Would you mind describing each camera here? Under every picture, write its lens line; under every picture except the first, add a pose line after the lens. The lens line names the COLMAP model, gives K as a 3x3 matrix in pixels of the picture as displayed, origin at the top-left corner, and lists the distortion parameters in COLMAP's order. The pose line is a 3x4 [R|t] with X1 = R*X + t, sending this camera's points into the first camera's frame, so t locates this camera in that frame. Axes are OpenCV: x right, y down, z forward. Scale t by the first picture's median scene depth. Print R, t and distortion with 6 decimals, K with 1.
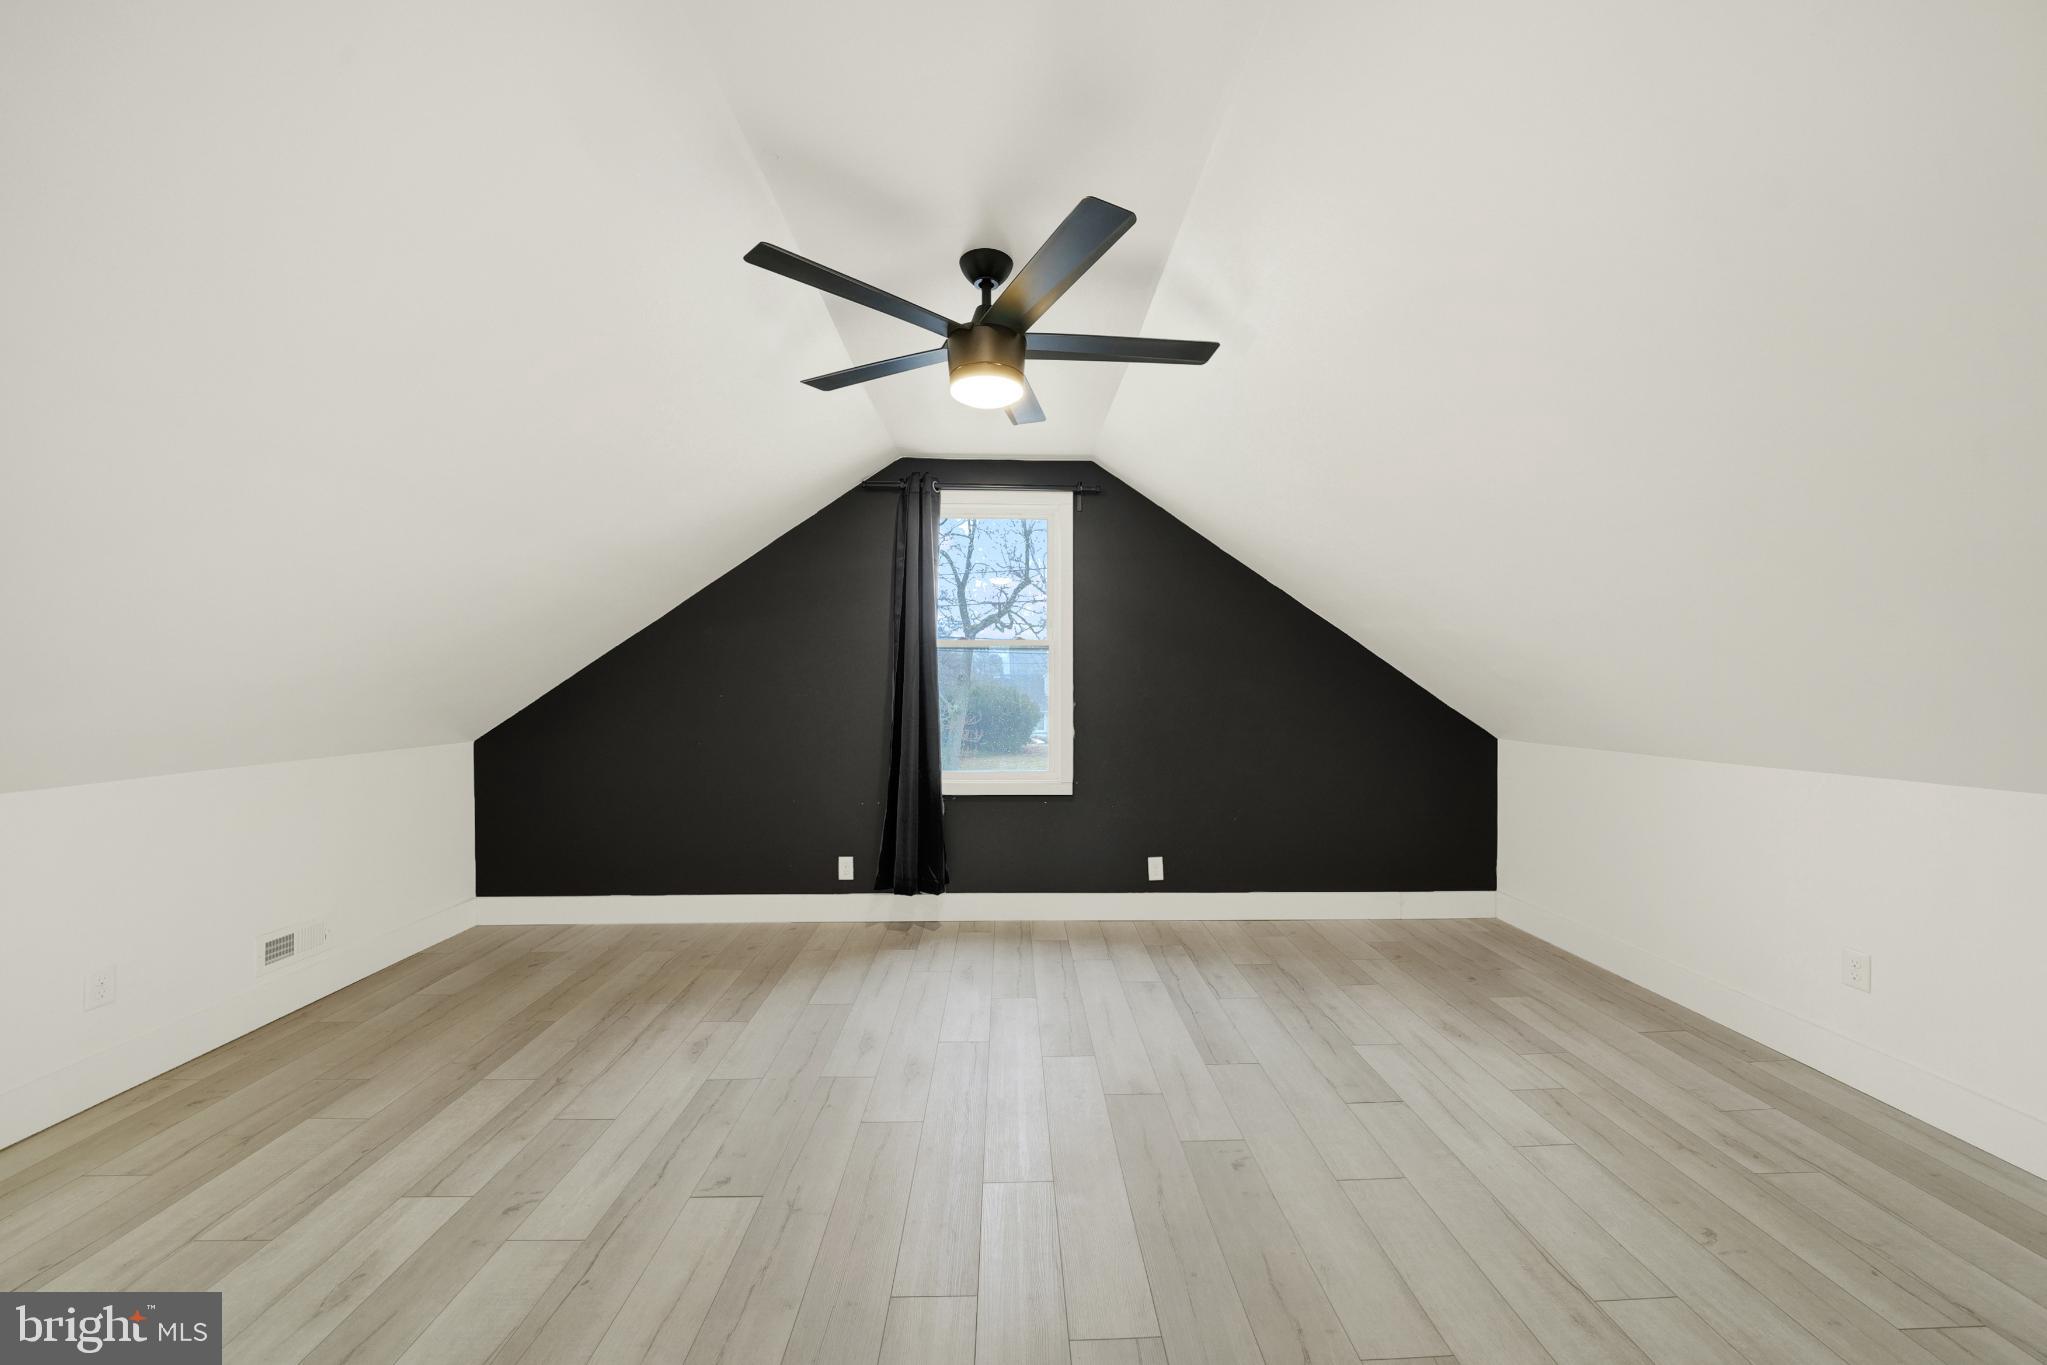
lens RADIAL K [[727.7, 0, 1023.0], [0, 727.7, 677.8], [0, 0, 1]] dist [-0.016977, 0.001829]
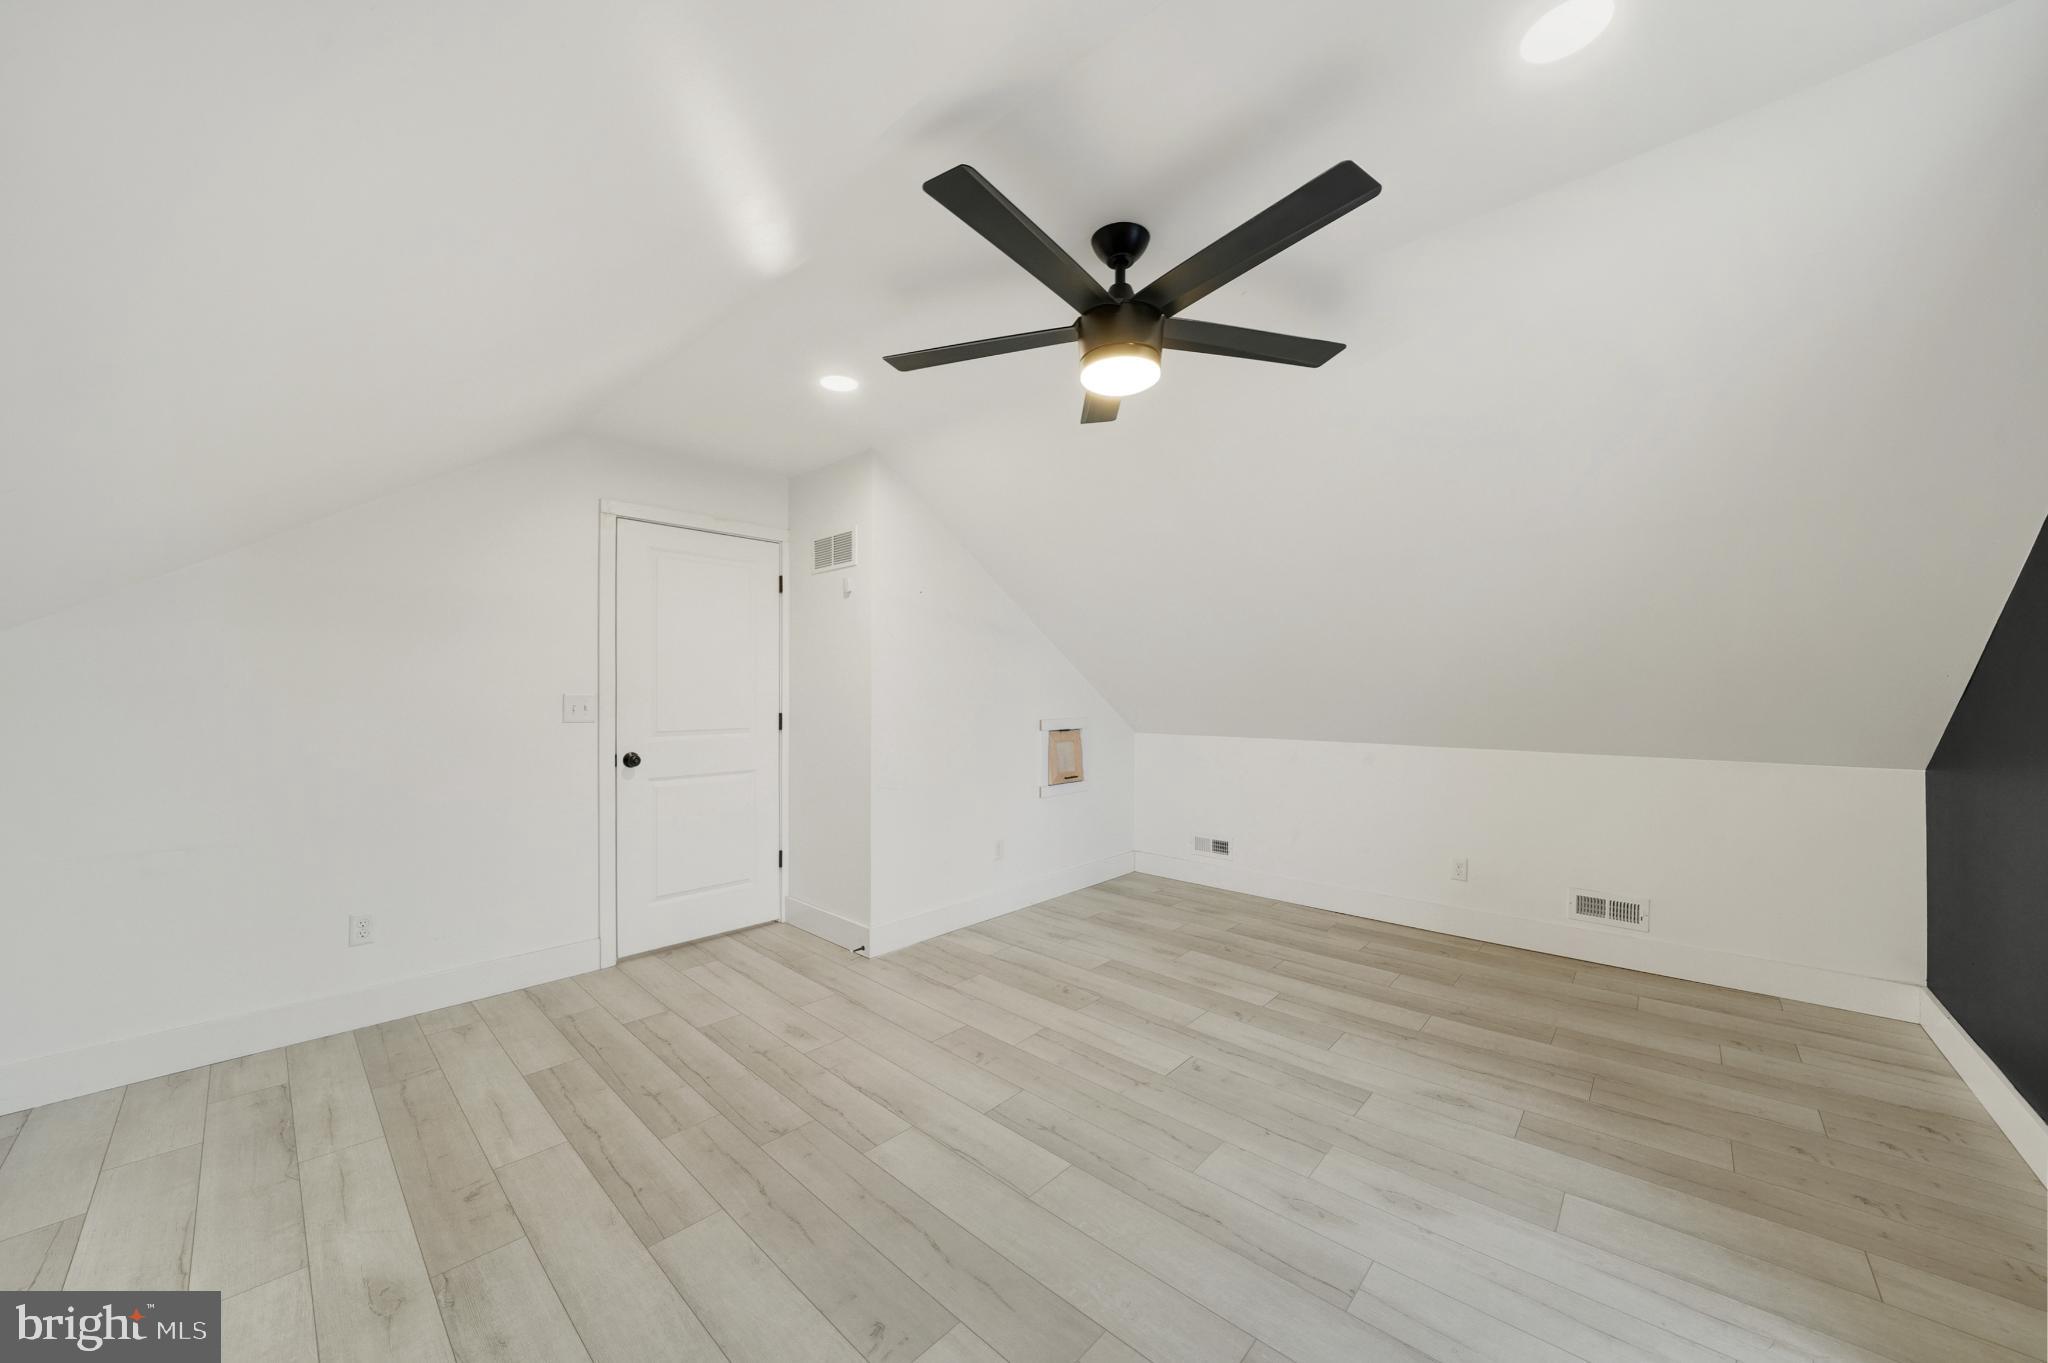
lens RADIAL K [[728.0, 0, 1022.1], [0, 728.0, 697.0], [0, 0, 1]] dist [-0.016977, 0.001829]
pose [[-0.697482, 0.012208, -0.716499, 0.597113], [0.007727, 0.999925, 0.009516, 0.003038], [0.716561, 0.001101, -0.697523, 1.343999]]
